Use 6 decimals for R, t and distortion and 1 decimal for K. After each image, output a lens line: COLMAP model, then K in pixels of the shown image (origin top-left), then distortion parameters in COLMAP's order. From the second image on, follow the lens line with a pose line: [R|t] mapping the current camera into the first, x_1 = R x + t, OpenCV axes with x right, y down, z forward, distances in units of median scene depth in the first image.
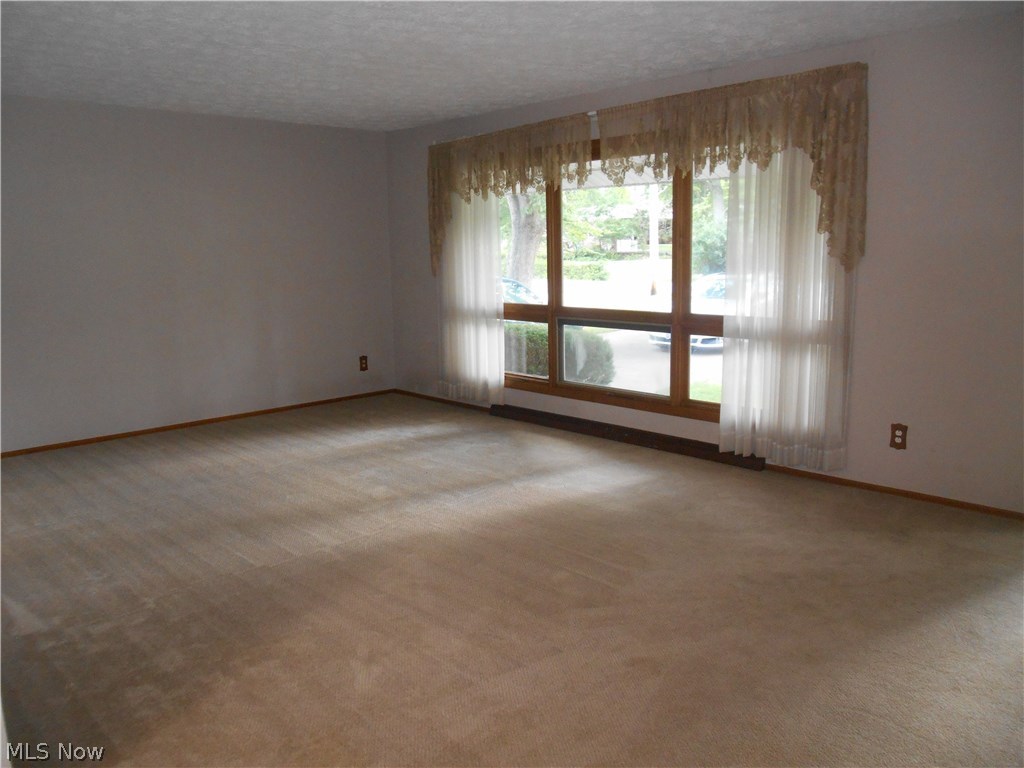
lens RADIAL K [[776.2, 0, 505.8], [0, 776.2, 384.6], [0, 0, 1]] dist [-0.036744, 0.004242]
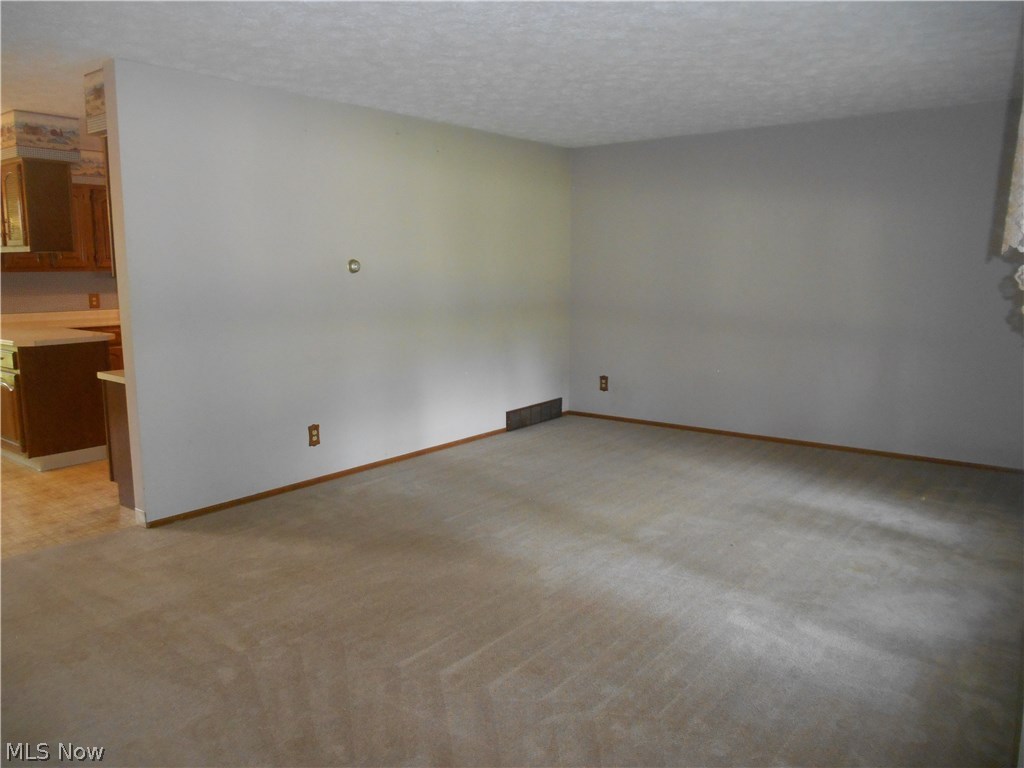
lens RADIAL K [[776.2, 0, 505.8], [0, 776.2, 384.6], [0, 0, 1]] dist [-0.036744, 0.004242]
pose [[0.122574, 0.158381, -0.979740, 0.678184], [-0.171765, 0.975673, 0.136235, -0.125308], [0.977483, 0.151586, 0.146797, 0.698946]]
